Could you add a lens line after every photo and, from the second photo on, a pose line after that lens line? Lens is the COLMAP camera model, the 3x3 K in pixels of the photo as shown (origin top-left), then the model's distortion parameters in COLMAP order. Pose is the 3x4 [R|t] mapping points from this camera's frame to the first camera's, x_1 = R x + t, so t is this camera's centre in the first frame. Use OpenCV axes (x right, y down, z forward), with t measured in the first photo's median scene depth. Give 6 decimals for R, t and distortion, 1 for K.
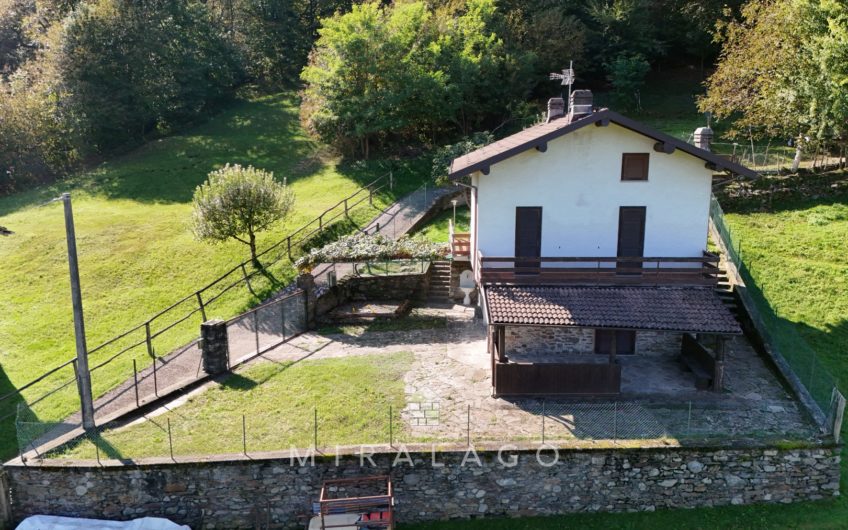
lens RADIAL K [[691.8, 0, 422.9], [0, 691.8, 265.9], [0, 0, 1]] dist [0.068967, -0.066687]
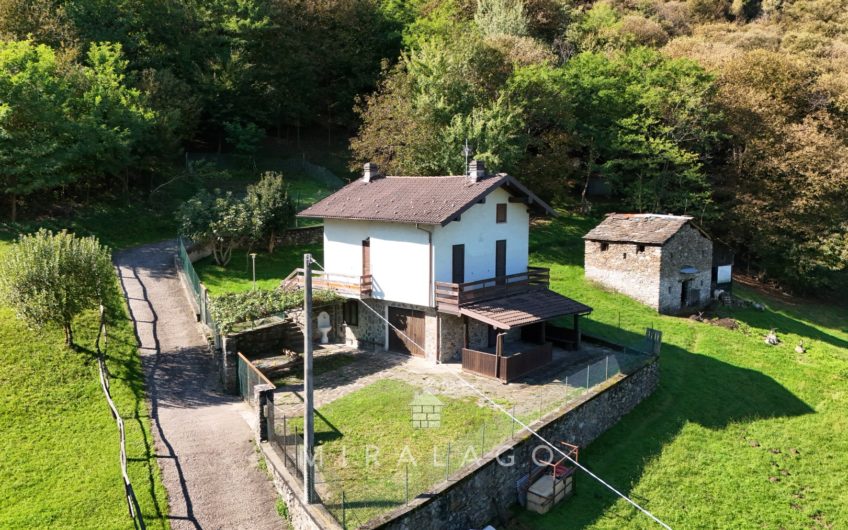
lens RADIAL K [[691.8, 0, 423.5], [0, 691.8, 267.0], [0, 0, 1]] dist [0.068967, -0.066687]
pose [[0.630669, -0.089433, 0.770882, -0.930631], [0.149723, 0.988697, -0.007787, -0.044438], [-0.761472, 0.120330, 0.636931, 0.219046]]
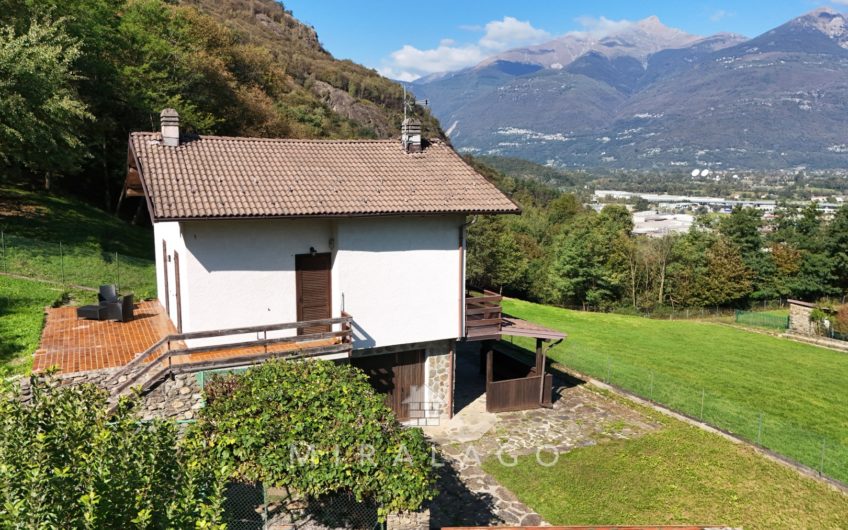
lens RADIAL K [[691.8, 0, 419.7], [0, 691.8, 262.6], [0, 0, 1]] dist [0.068967, -0.066687]
pose [[-0.452599, -0.137982, 0.880974, -0.659652], [0.167865, 0.957108, 0.236147, -0.286902], [-0.875772, 0.254764, -0.410024, 1.435665]]
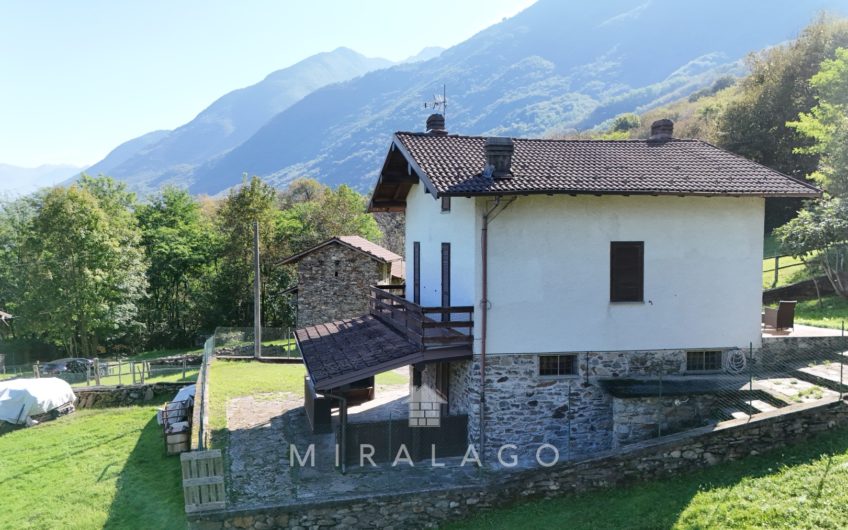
lens RADIAL K [[691.8, 0, 424.1], [0, 691.8, 268.5], [0, 0, 1]] dist [0.068967, -0.066687]
pose [[0.257495, 0.046636, -0.965154, 1.101031], [-0.188596, 0.982051, -0.002864, -0.049813], [0.947696, 0.182762, 0.261668, 0.783954]]
